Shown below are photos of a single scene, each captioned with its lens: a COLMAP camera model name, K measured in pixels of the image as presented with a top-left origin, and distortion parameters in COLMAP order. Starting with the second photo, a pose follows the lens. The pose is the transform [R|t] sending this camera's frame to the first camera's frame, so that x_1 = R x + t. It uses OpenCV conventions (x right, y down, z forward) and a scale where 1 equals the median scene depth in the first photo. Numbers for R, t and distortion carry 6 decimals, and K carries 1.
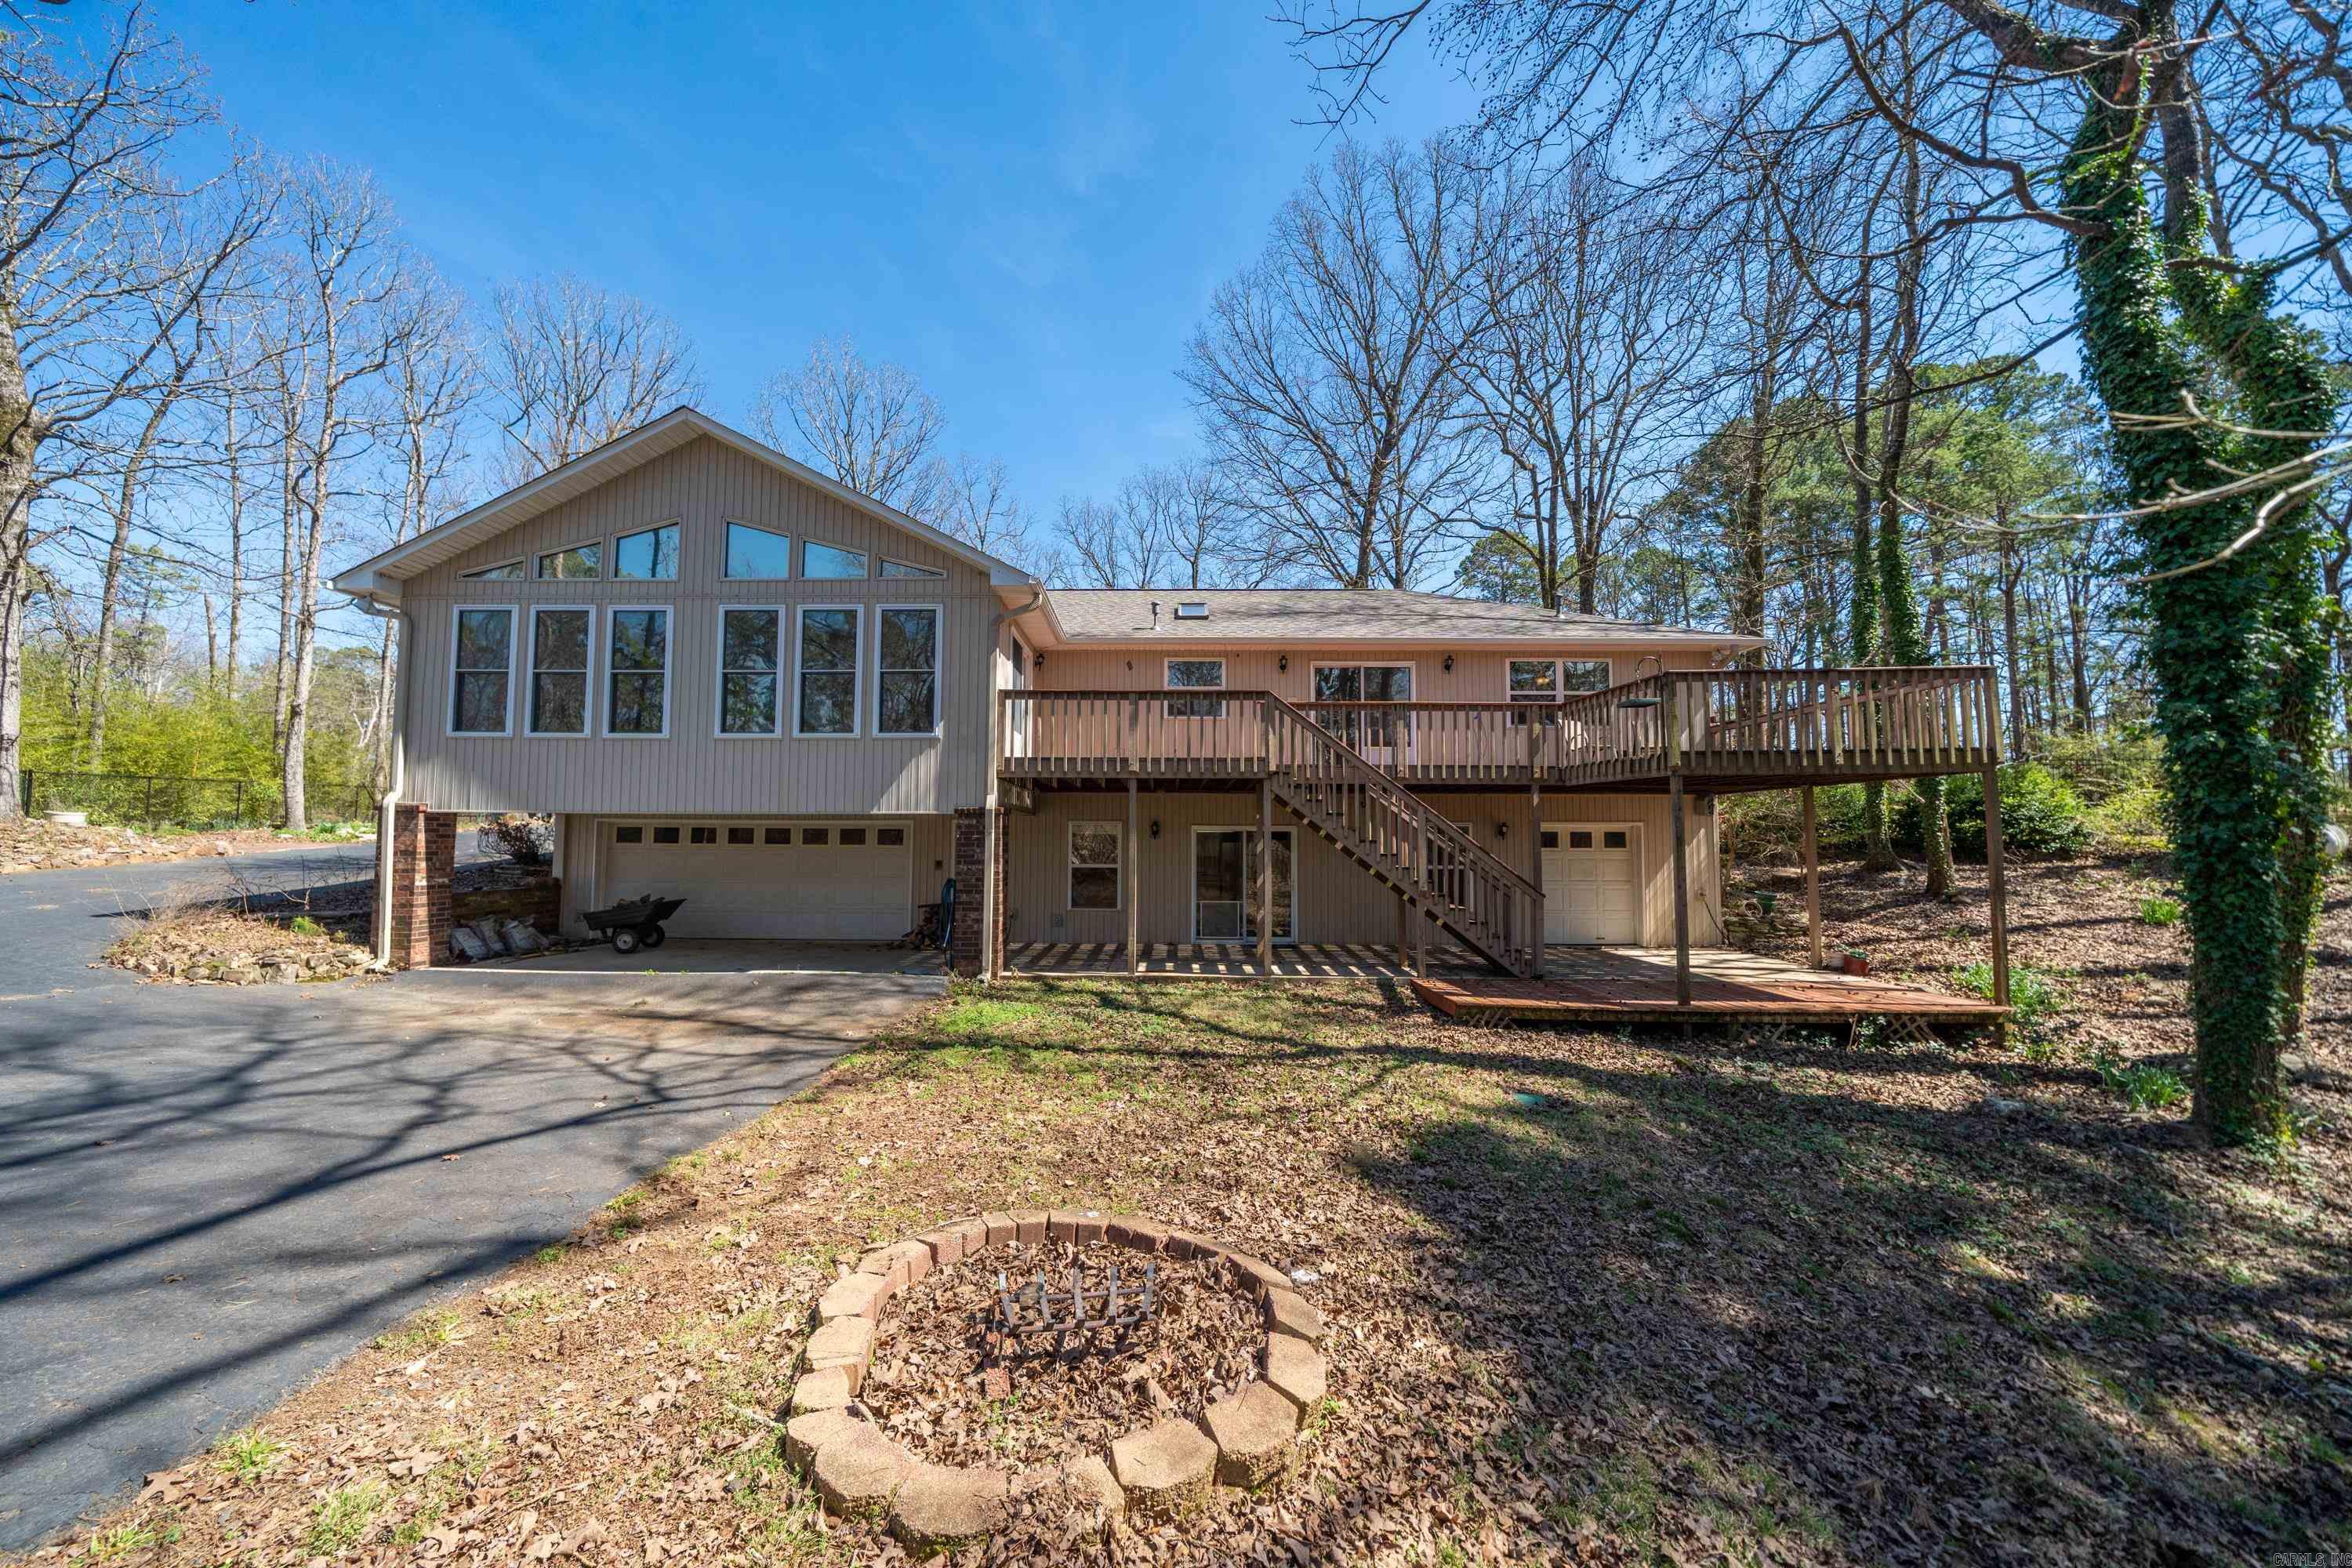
lens RADIAL K [[815.5, 0, 1173.7], [0, 815.5, 786.7], [0, 0, 1]] dist [-0.003022, 0.000320]
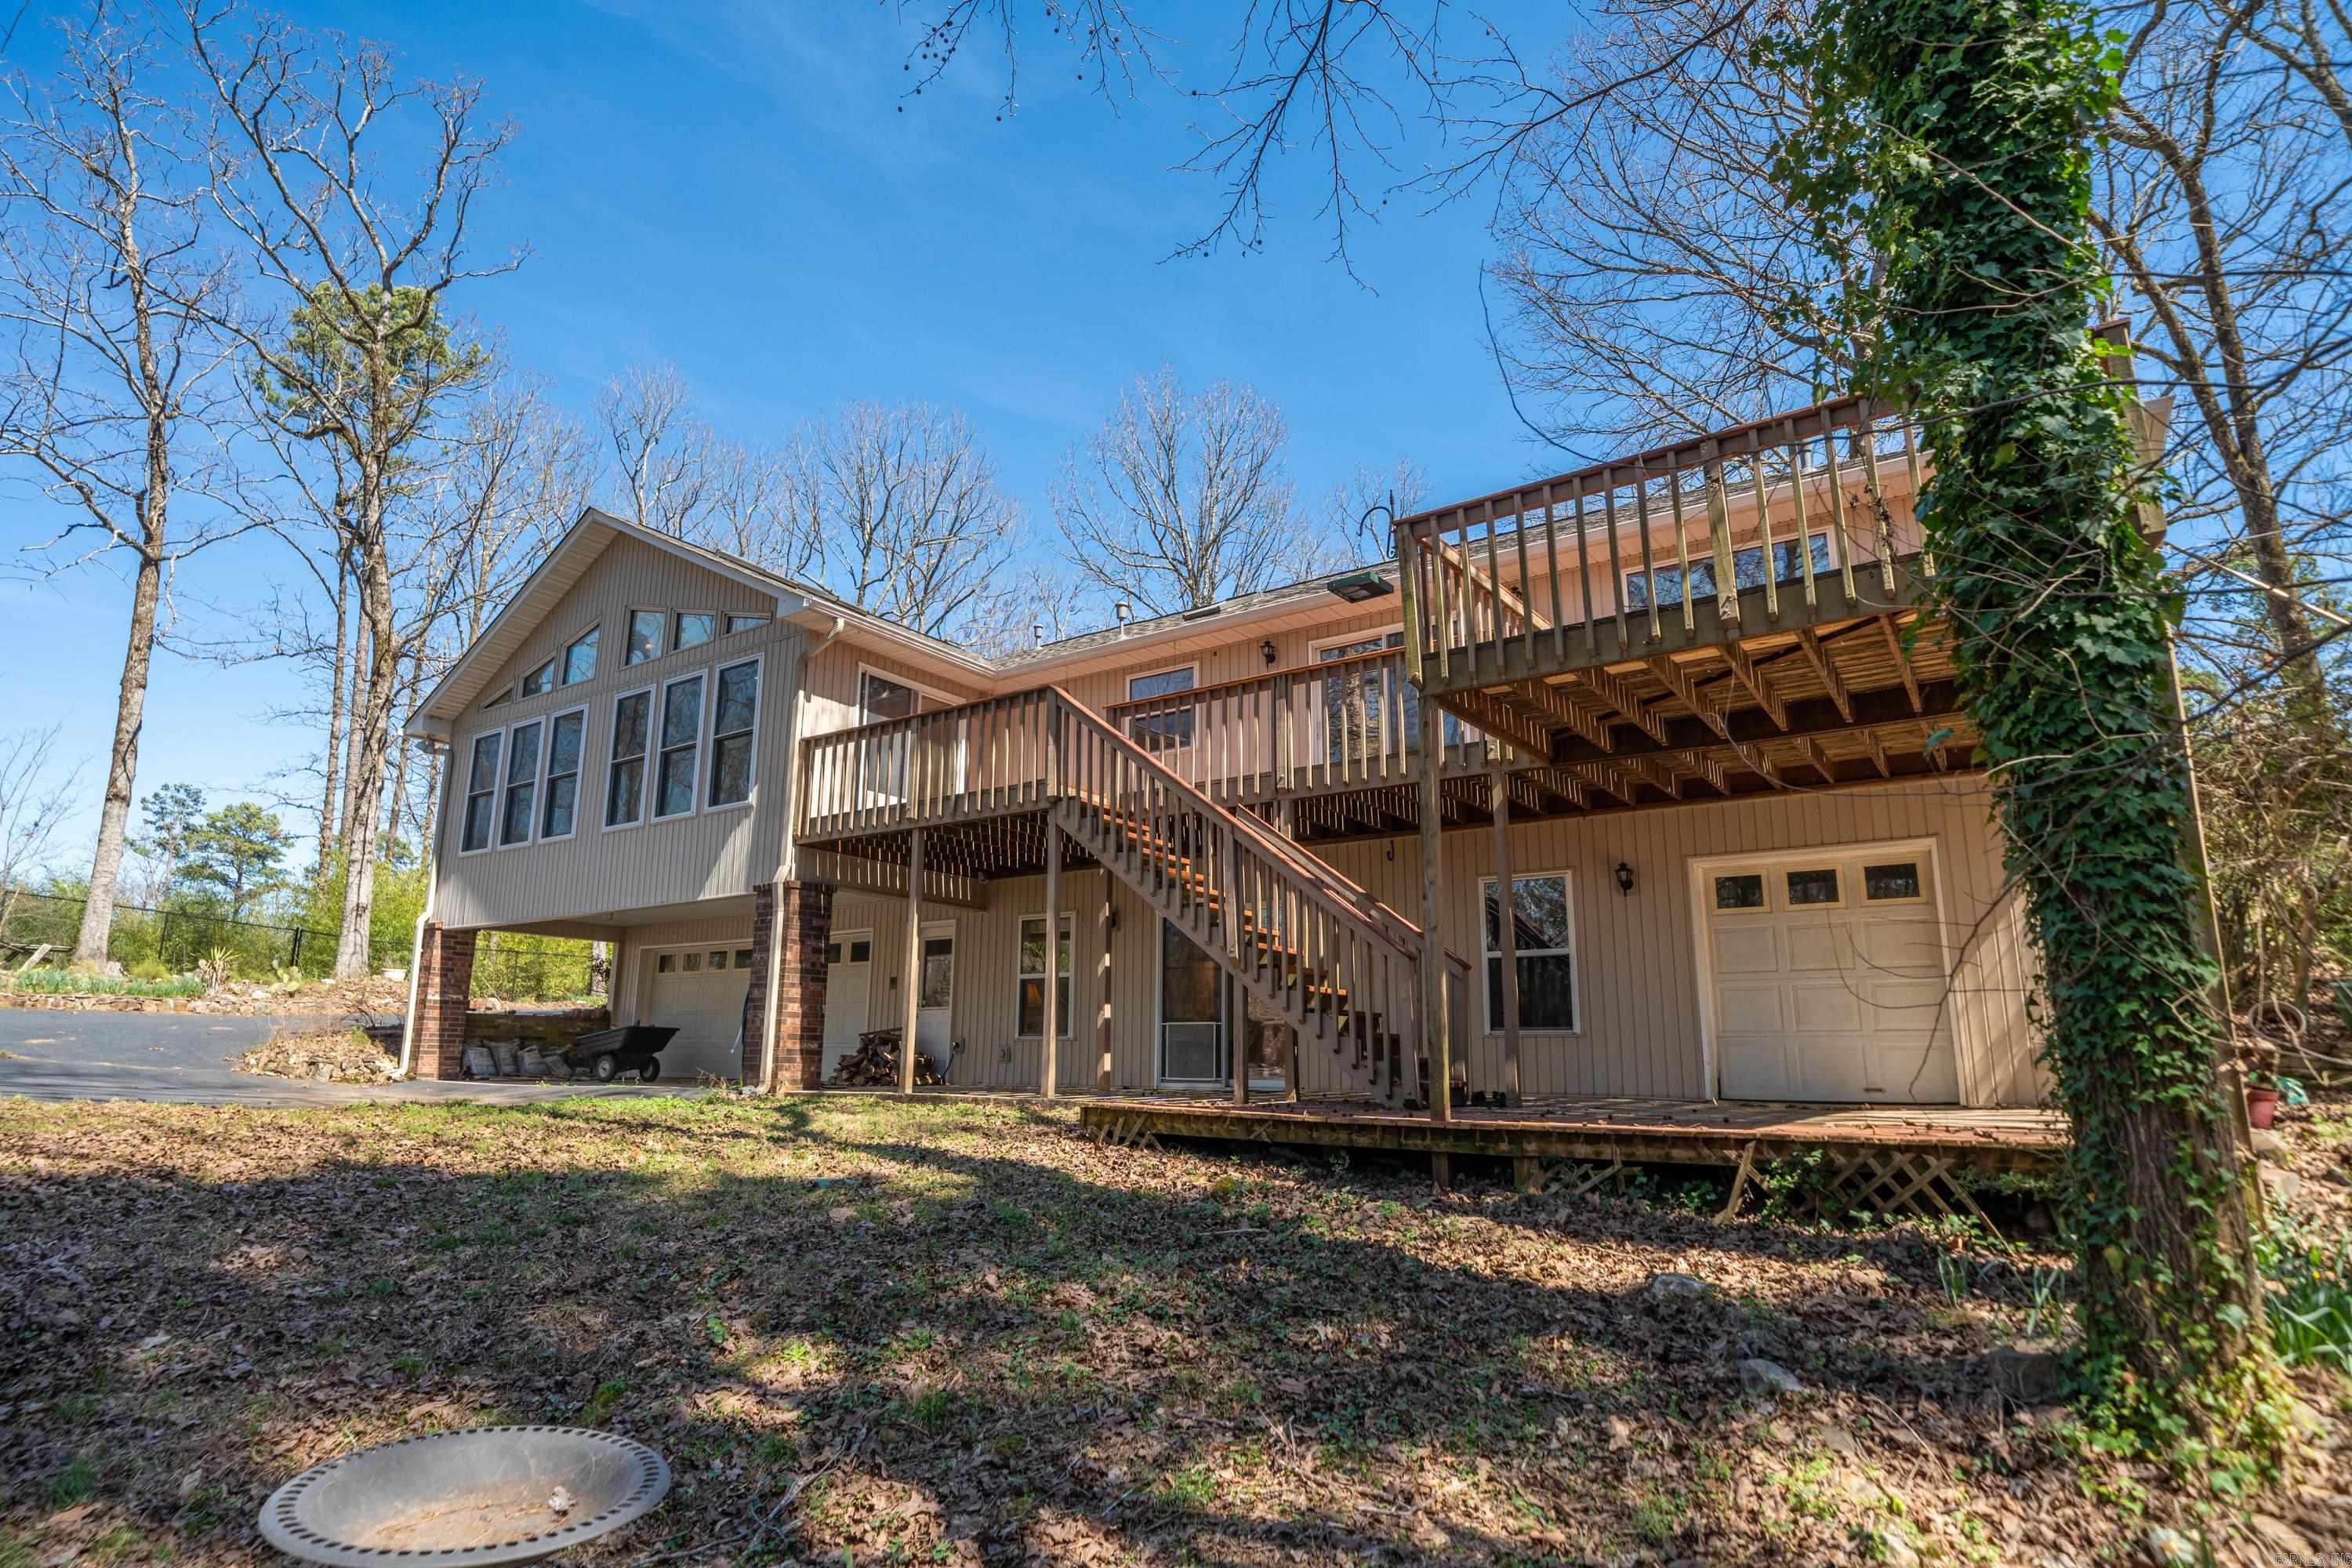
lens RADIAL K [[1285.1, 0, 1174.8], [0, 1285.1, 784.9], [0, 0, 1]] dist [0.005467, 0.000146]
pose [[0.816047, -0.124391, -0.564442, 0.822929], [0.036965, 0.985800, -0.163807, 0.154401], [0.576803, 0.112809, 0.809057, 0.172459]]
